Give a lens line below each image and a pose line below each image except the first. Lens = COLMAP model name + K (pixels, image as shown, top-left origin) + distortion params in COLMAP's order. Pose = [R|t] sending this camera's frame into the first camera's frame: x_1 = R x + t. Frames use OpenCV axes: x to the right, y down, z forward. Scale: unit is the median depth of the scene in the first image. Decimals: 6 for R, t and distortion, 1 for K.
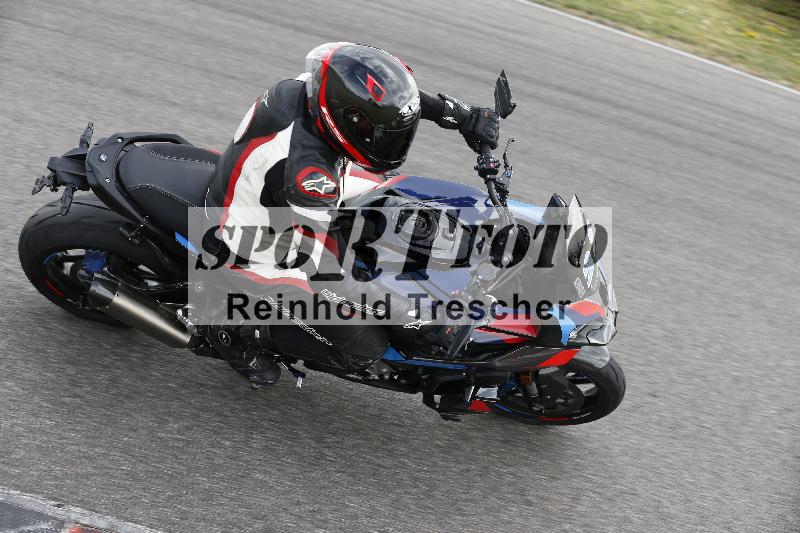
lens RADIAL K [[1627.1, 0, 399.8], [0, 1627.1, 302.0], [0, 0, 1]] dist [-0.713367, 0.279883]
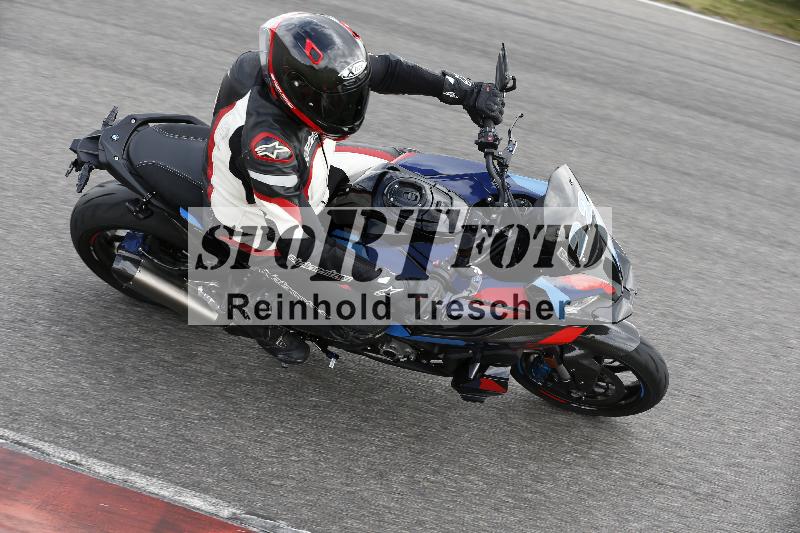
lens RADIAL K [[1593.0, 0, 400.0], [0, 1593.0, 266.5], [0, 0, 1]] dist [-0.403049, 0.071372]
pose [[0.957516, -0.008192, -0.288264, 0.275461], [-0.016078, 0.996525, -0.081724, 0.071855], [0.287932, 0.082887, 0.954057, 0.052595]]
